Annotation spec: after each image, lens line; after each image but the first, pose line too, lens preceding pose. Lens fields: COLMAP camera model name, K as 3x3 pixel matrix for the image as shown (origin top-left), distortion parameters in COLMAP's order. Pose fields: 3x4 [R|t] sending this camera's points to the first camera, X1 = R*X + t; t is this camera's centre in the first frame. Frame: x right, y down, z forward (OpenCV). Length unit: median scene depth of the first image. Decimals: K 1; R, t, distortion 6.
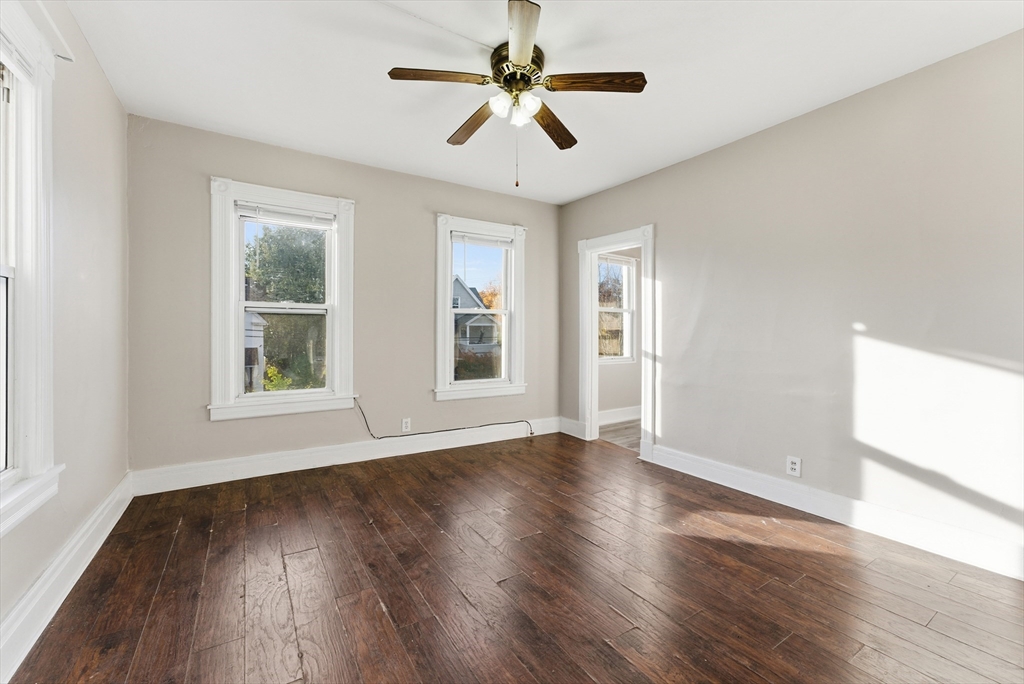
lens RADIAL K [[424.1, 0, 512.4], [0, 424.1, 335.6], [0, 0, 1]] dist [-0.006602, 0.000035]
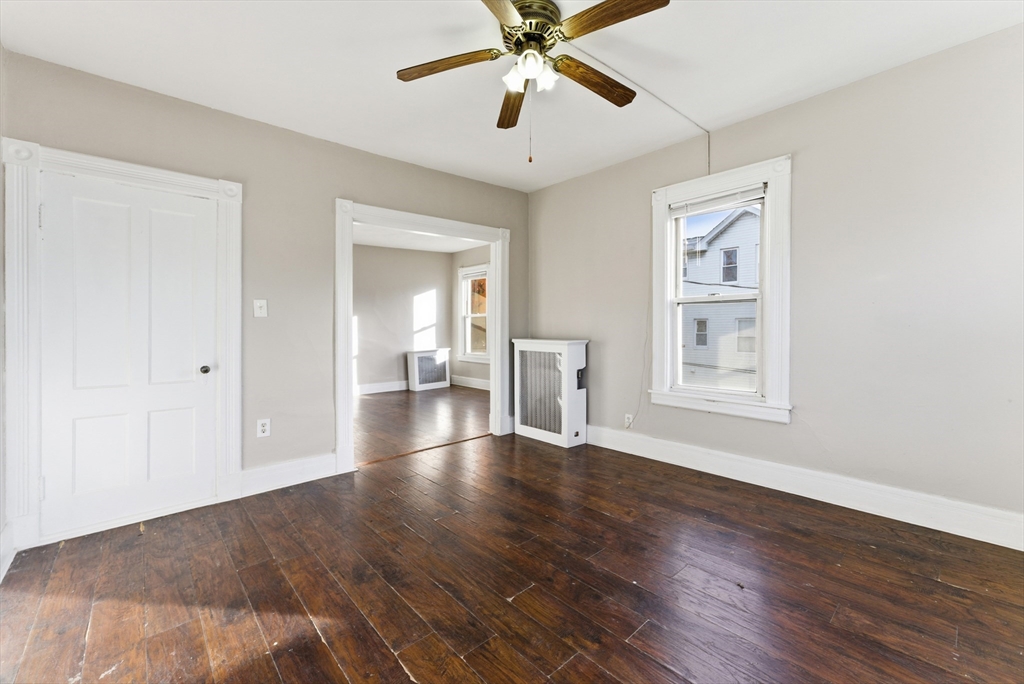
lens RADIAL K [[424.1, 0, 512.4], [0, 424.1, 335.6], [0, 0, 1]] dist [-0.006602, 0.000035]
pose [[-0.987801, 0.003904, -0.155670, 0.176329], [0.000709, 0.999788, 0.020576, -0.003032], [0.155718, 0.020214, -0.987595, 1.750814]]
